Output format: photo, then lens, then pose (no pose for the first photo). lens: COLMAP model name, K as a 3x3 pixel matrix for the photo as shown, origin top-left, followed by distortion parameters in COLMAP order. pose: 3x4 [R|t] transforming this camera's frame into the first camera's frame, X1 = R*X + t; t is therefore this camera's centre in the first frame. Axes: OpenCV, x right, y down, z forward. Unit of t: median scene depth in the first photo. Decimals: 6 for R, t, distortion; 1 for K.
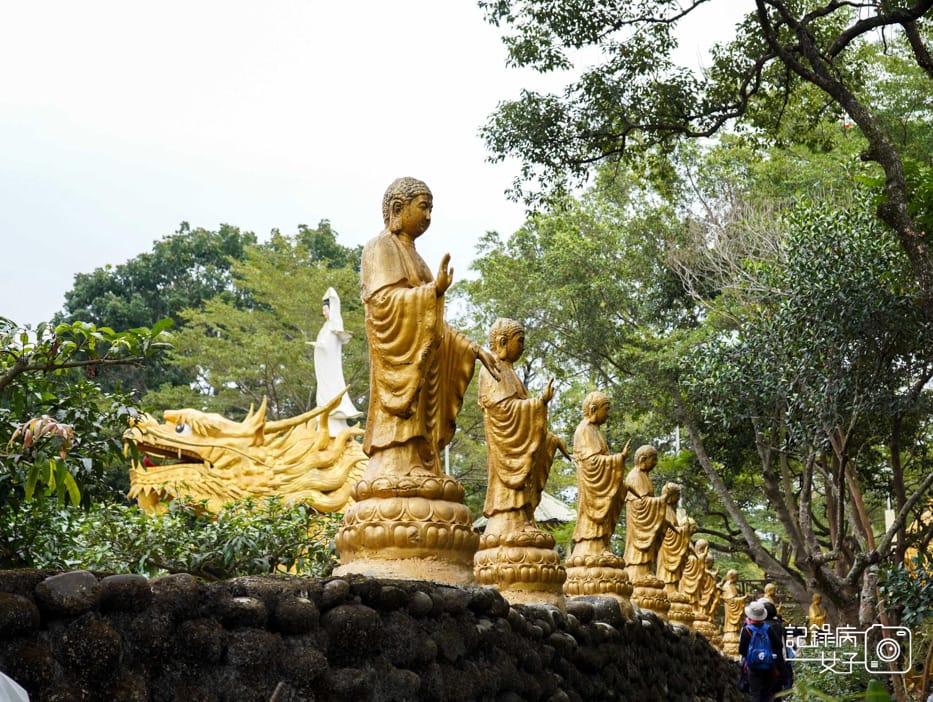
lens RADIAL K [[1647.5, 0, 467.4], [0, 1647.5, 352.3], [0, 0, 1]] dist [-0.019172, 0.000000]
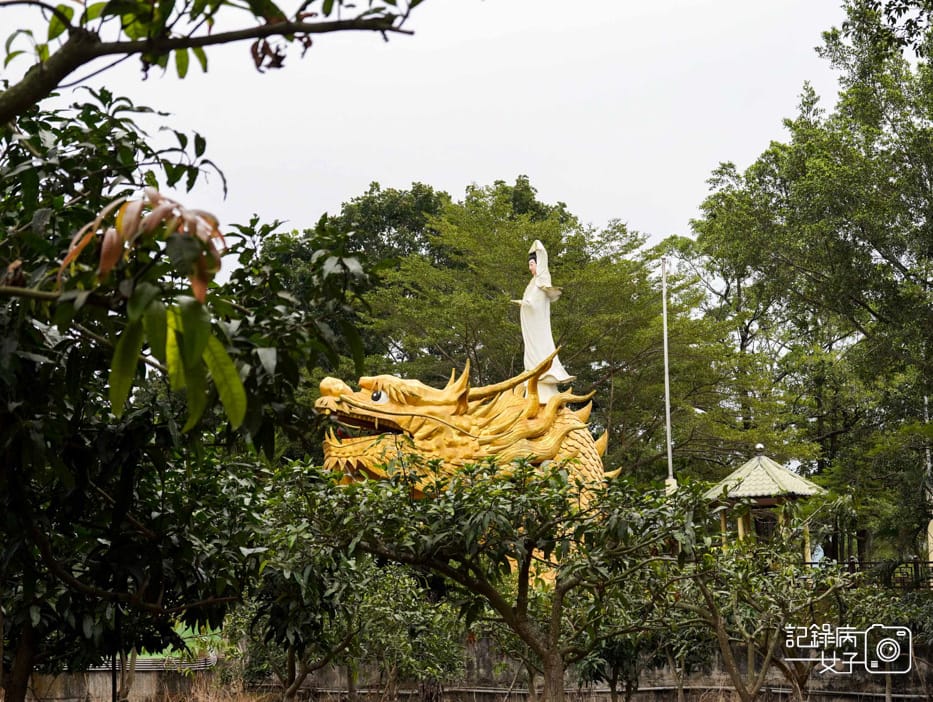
lens RADIAL K [[1634.7, 0, 466.0], [0, 1634.7, 350.4], [0, 0, 1]] dist [-0.013126, 0.000000]
pose [[0.993630, -0.015421, -0.111629, -0.023330], [0.016687, 0.999807, 0.010411, 0.012215], [0.111447, -0.012207, 0.993695, 0.103674]]
